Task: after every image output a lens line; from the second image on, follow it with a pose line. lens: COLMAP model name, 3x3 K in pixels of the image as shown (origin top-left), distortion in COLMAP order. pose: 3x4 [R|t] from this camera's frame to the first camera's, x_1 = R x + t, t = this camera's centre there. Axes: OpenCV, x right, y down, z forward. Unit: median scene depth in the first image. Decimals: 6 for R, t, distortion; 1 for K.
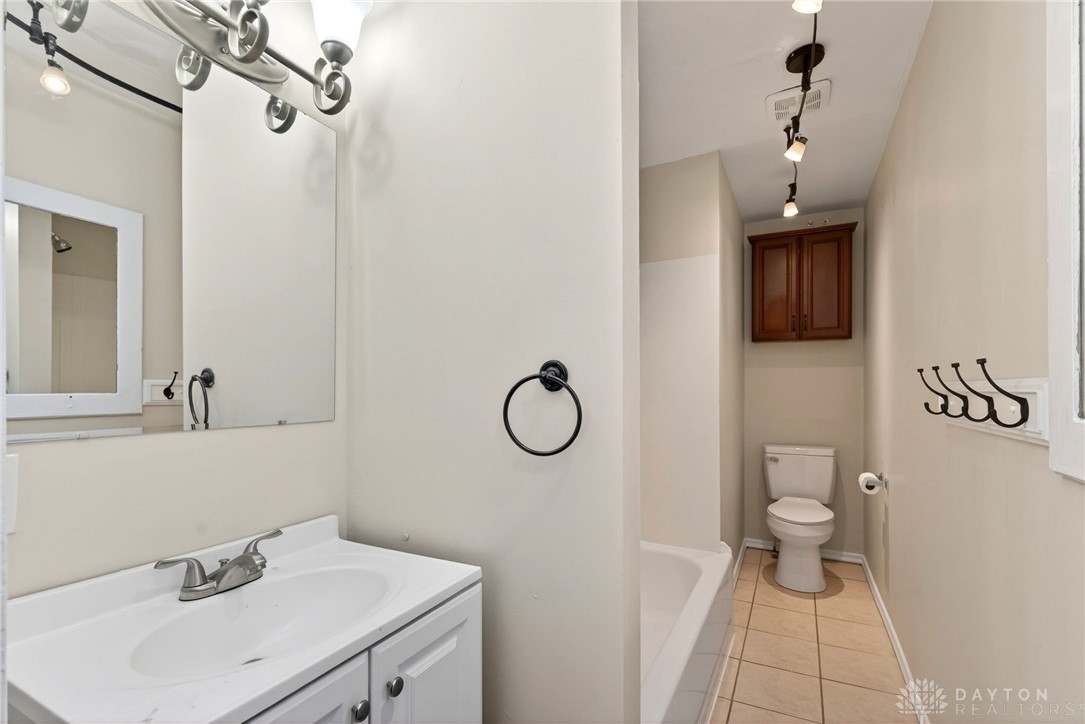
lens RADIAL K [[468.4, 0, 546.8], [0, 468.4, 389.0], [0, 0, 1]] dist [0.001449, -0.000463]
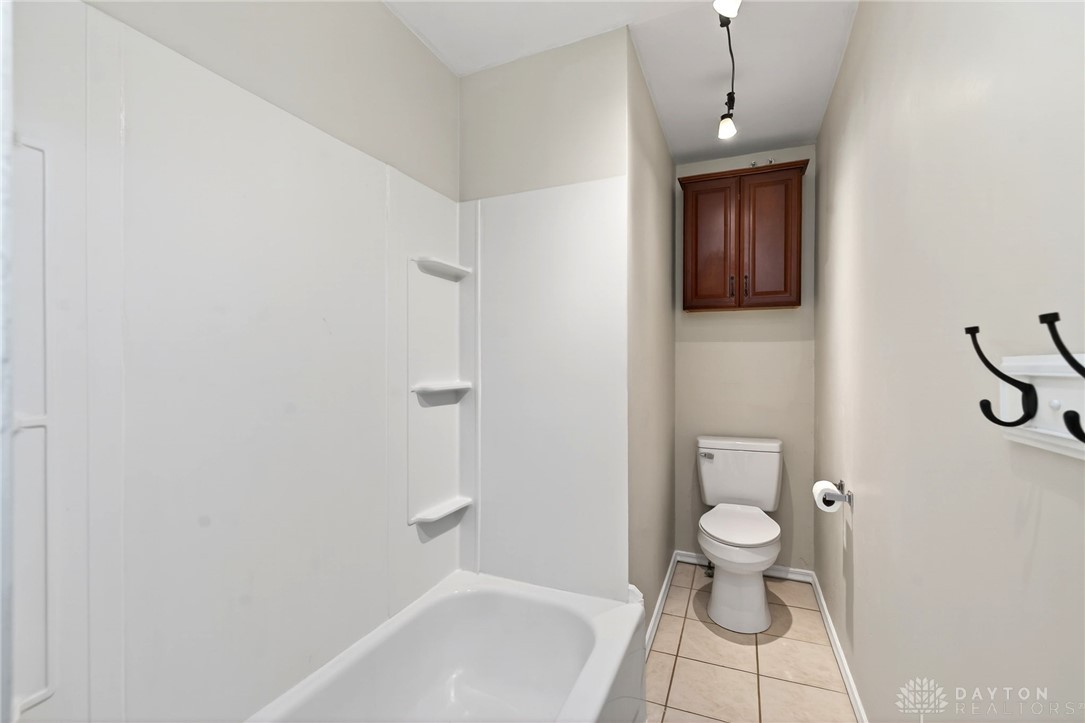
lens RADIAL K [[468.4, 0, 545.1], [0, 468.4, 365.8], [0, 0, 1]] dist [0.001449, -0.000463]
pose [[0.995496, 0.005089, 0.094666, 0.136886], [-0.004737, 0.999981, -0.003944, -0.000007], [-0.094684, 0.003478, 0.995501, 0.240242]]
